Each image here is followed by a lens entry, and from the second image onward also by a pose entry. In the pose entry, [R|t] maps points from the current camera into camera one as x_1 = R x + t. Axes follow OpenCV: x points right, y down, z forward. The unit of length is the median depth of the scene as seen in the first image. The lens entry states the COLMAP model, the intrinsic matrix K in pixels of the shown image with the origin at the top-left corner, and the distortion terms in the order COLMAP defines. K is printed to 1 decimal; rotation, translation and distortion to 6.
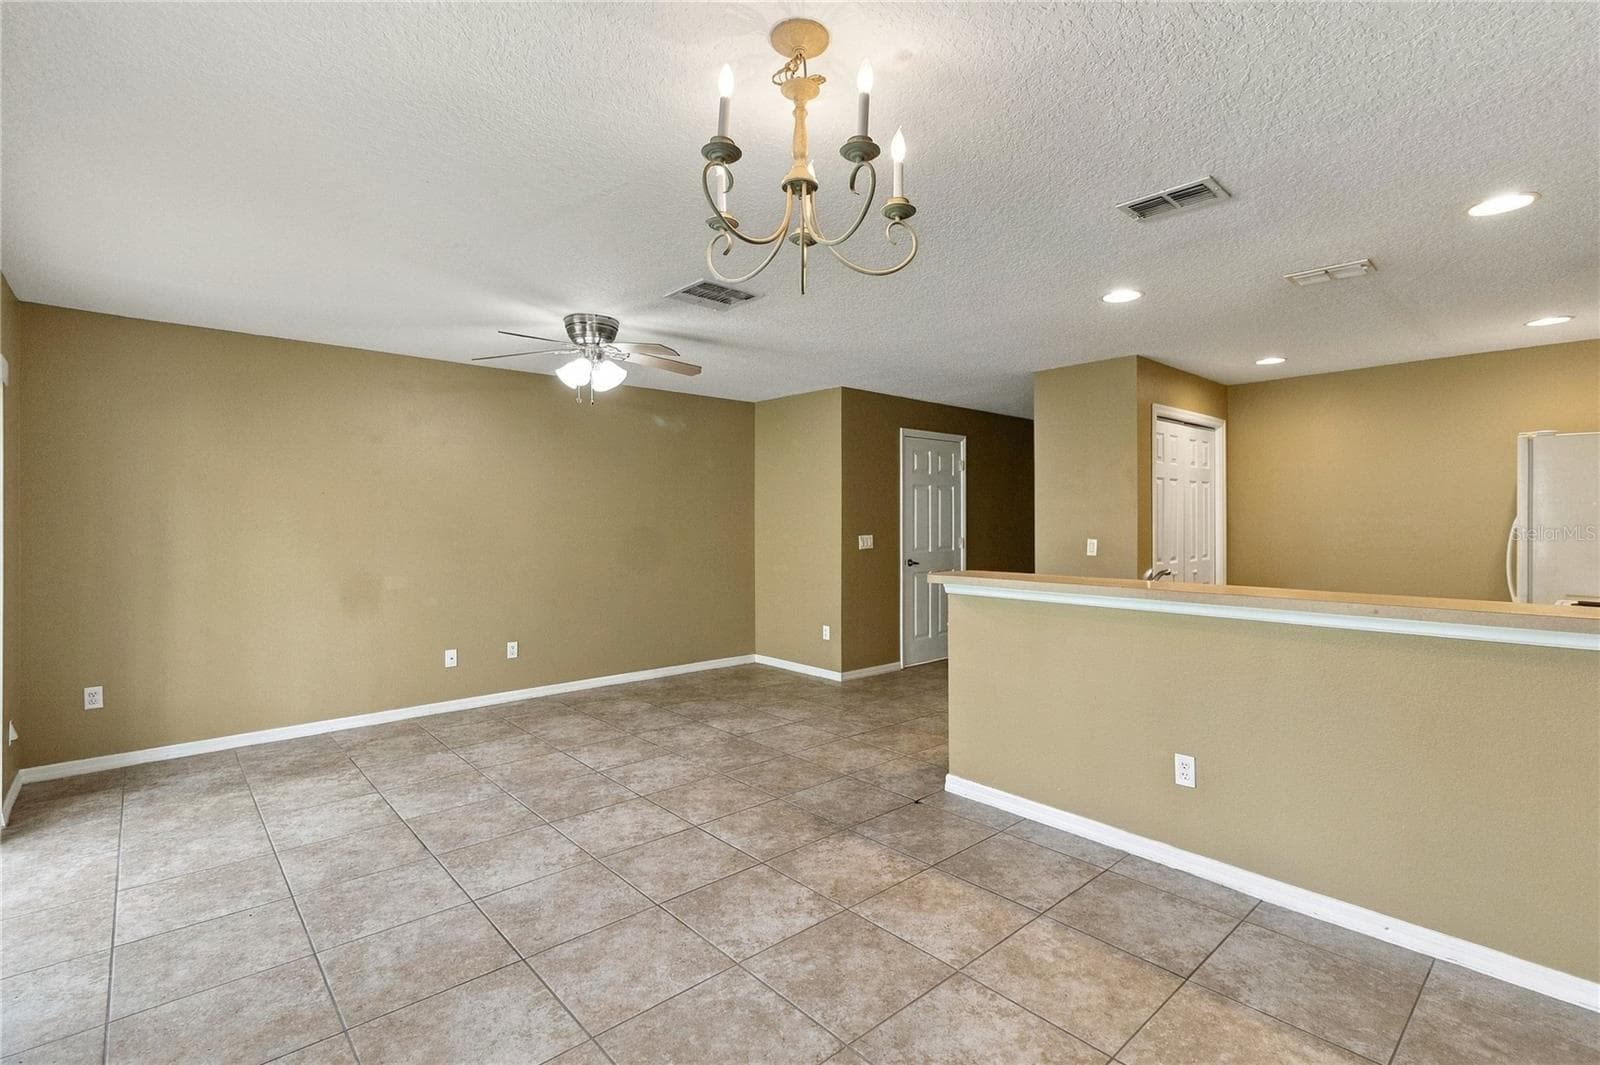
lens RADIAL K [[750.9, 0, 813.2], [0, 750.9, 526.7], [0, 0, 1]] dist [0.000105, -0.000308]
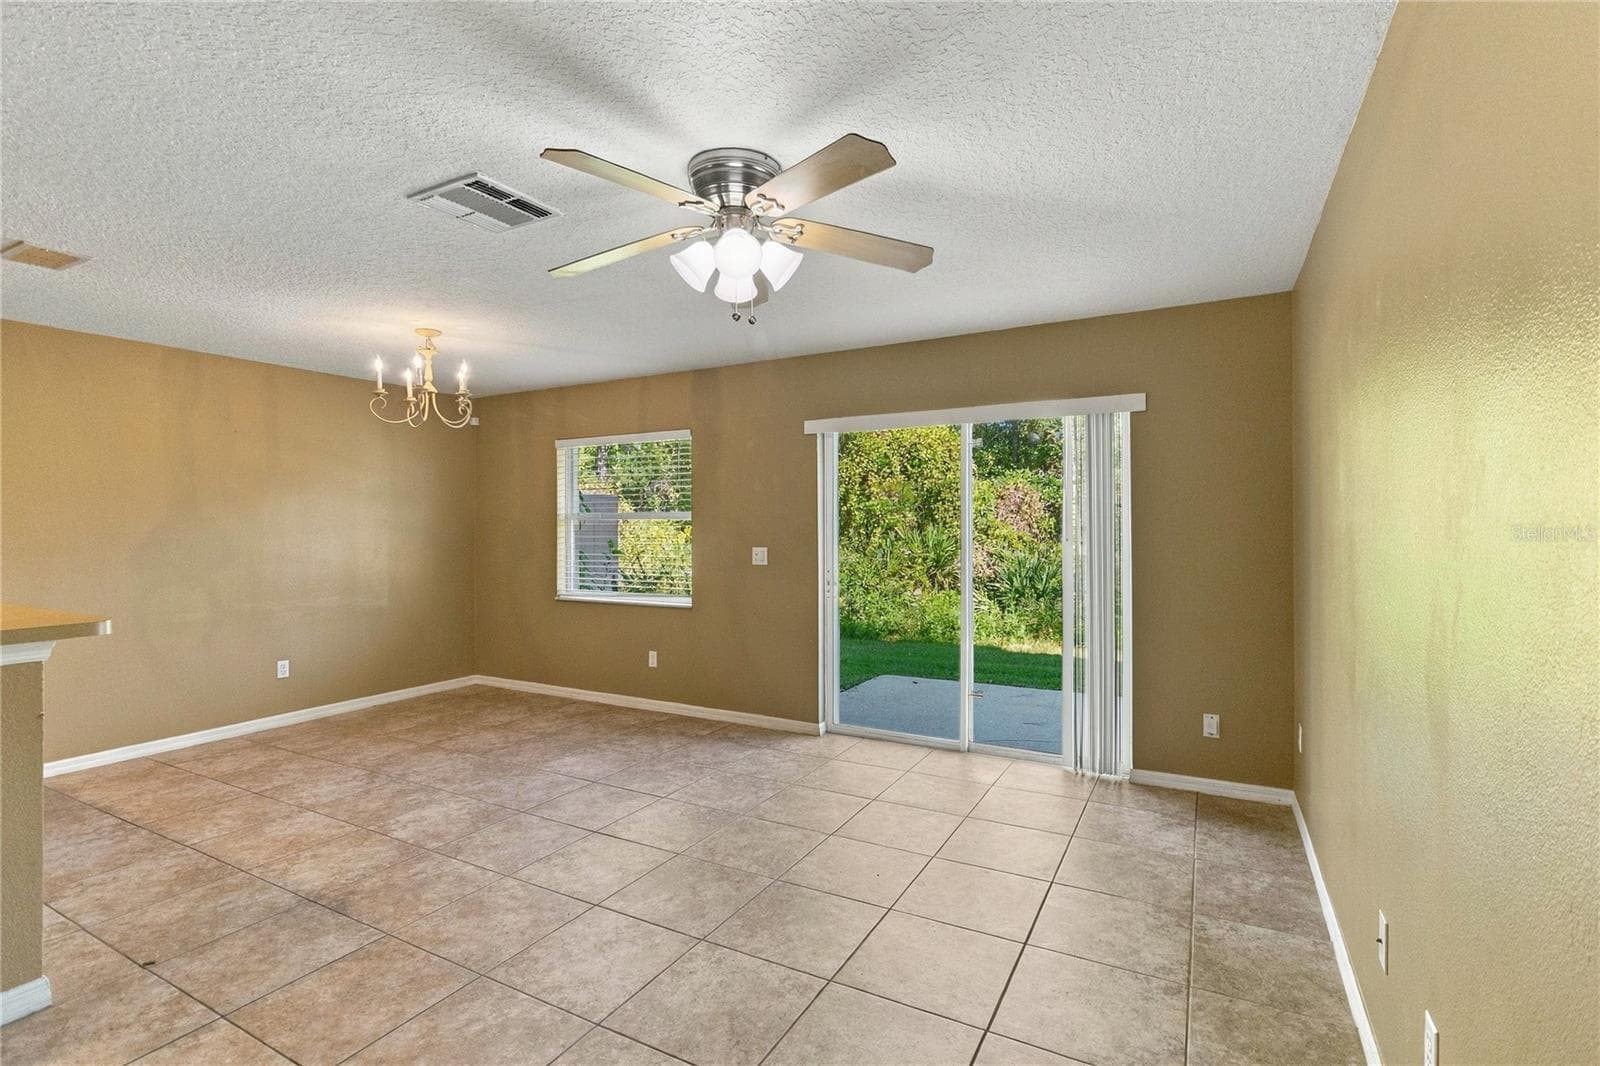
lens RADIAL K [[730.3, 0, 803.4], [0, 730.3, 526.1], [0, 0, 1]] dist [0.000682, 0.000168]
pose [[-0.945599, 0.004469, -0.325304, -0.226136], [0.000875, 0.999937, 0.011192, -0.022657], [0.325333, 0.010298, -0.945543, 2.080538]]
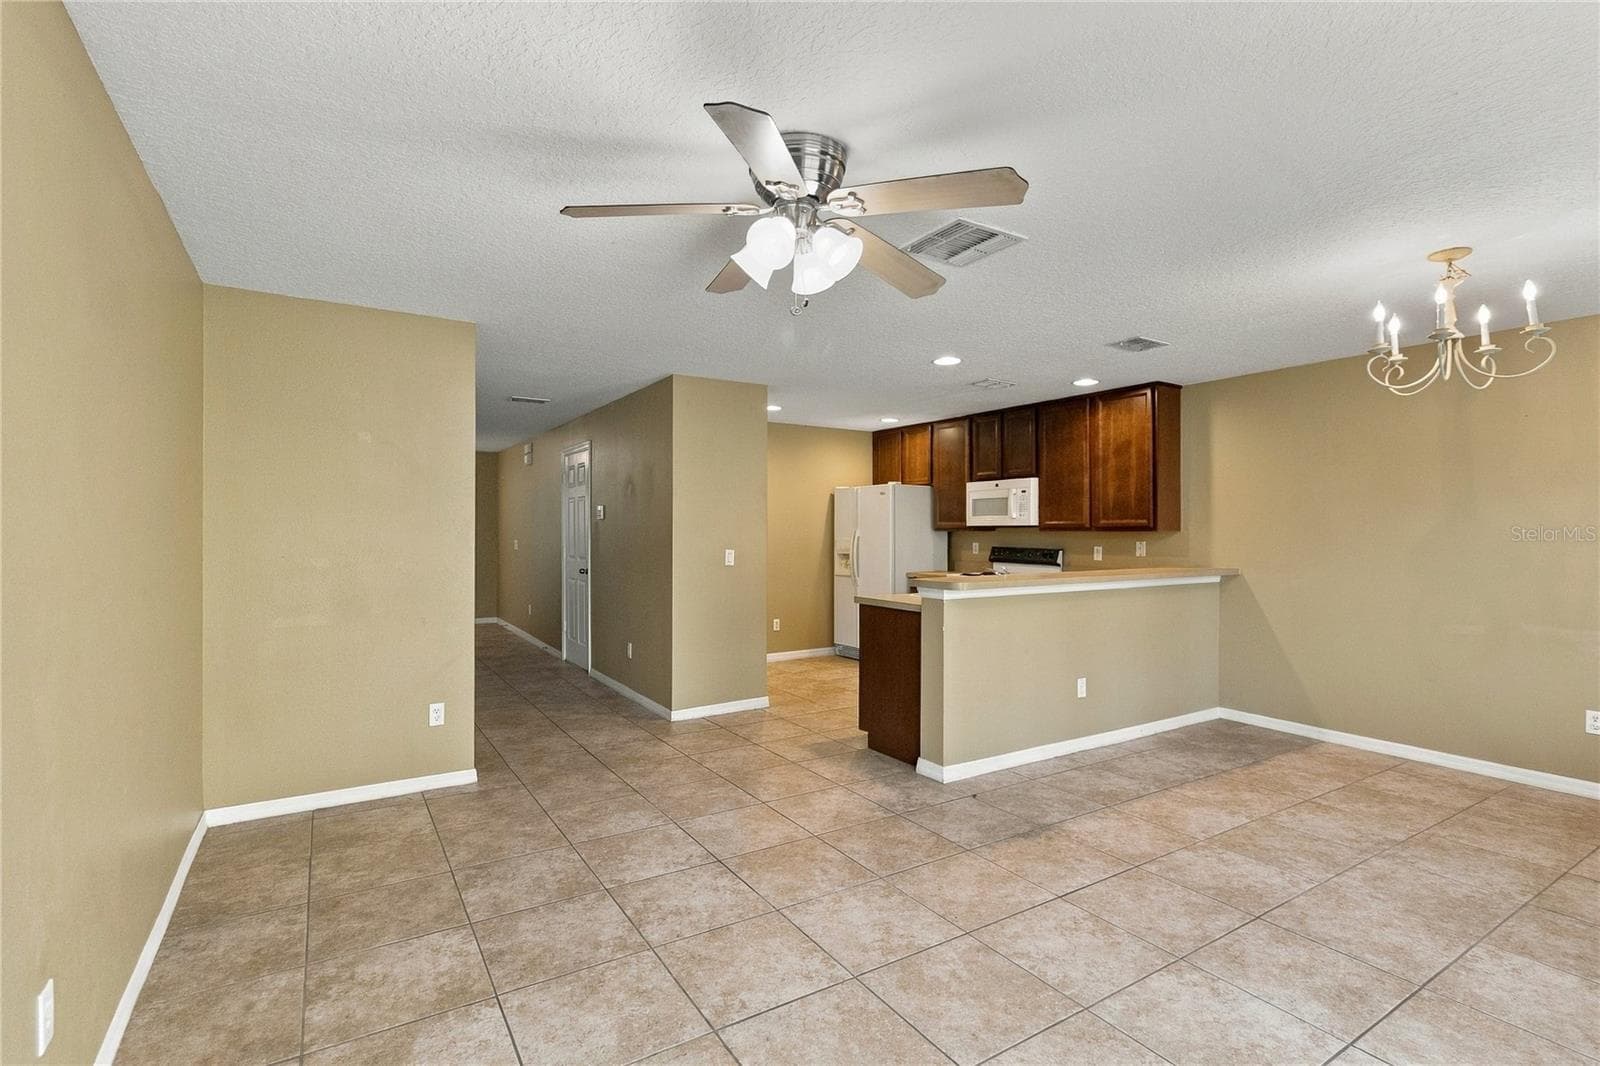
lens RADIAL K [[750.9, 0, 813.2], [0, 750.9, 527.2], [0, 0, 1]] dist [0.000105, -0.000308]
pose [[0.159987, 0.005766, 0.987102, -1.119016], [0.007648, 0.999946, -0.007081, -0.012134], [-0.987090, 0.008682, 0.159934, 1.229031]]
